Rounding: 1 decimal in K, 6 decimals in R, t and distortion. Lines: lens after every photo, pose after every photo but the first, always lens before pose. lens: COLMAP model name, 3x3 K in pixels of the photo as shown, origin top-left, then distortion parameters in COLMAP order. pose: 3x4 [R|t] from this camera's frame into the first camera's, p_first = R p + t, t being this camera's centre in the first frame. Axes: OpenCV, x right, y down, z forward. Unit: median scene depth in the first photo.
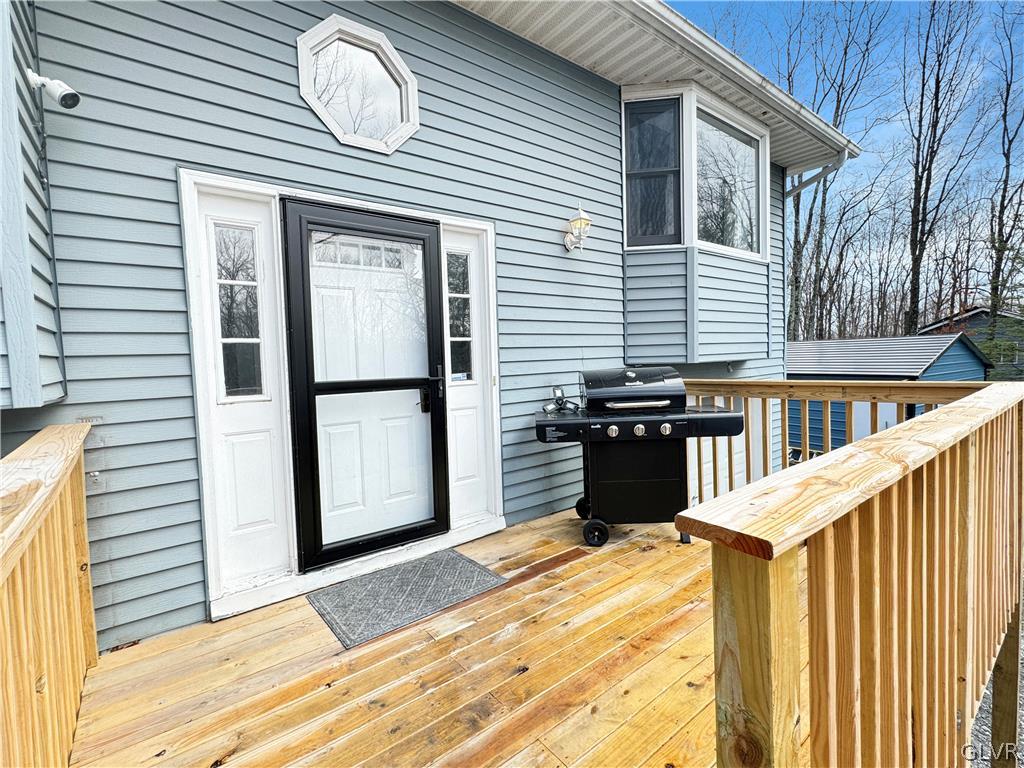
lens RADIAL K [[484.6, 0, 509.0], [0, 484.6, 372.9], [0, 0, 1]] dist [0.032693, -0.020547]
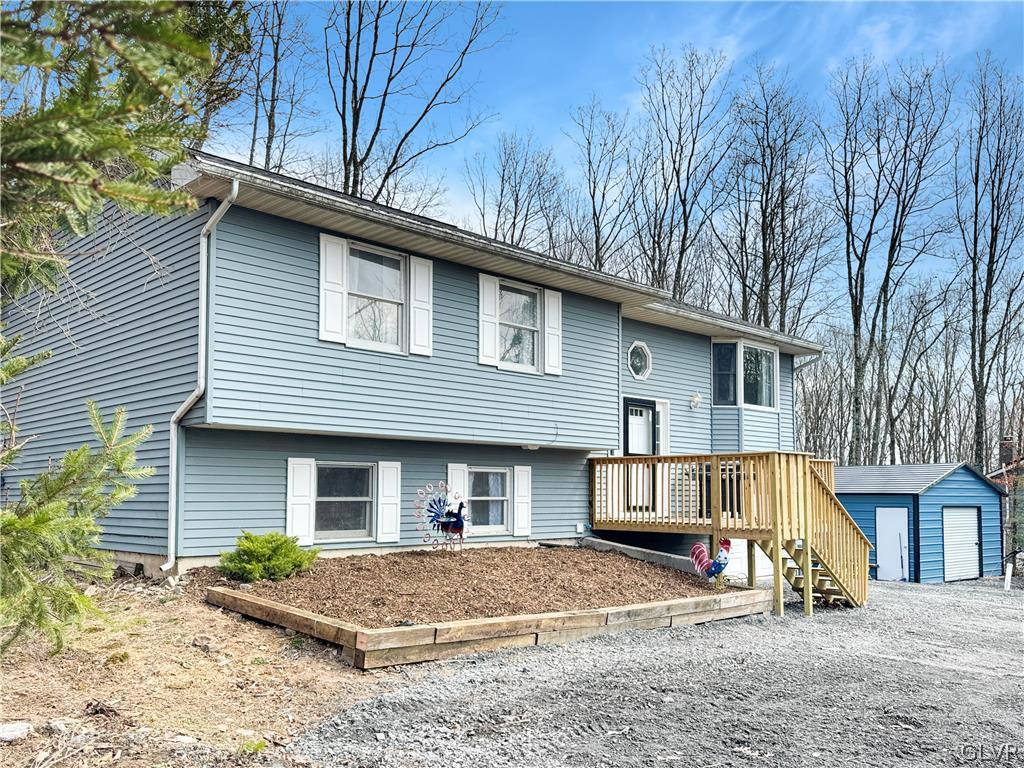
lens RADIAL K [[907.8, 0, 508.9], [0, 907.8, 428.6], [0, 0, 1]] dist [0.199122, -0.366503]
pose [[0.992698, 0.042320, 0.112961, -1.187422], [-0.029434, 0.993113, -0.113403, 0.359861], [-0.116982, 0.109250, 0.987107, -3.106403]]
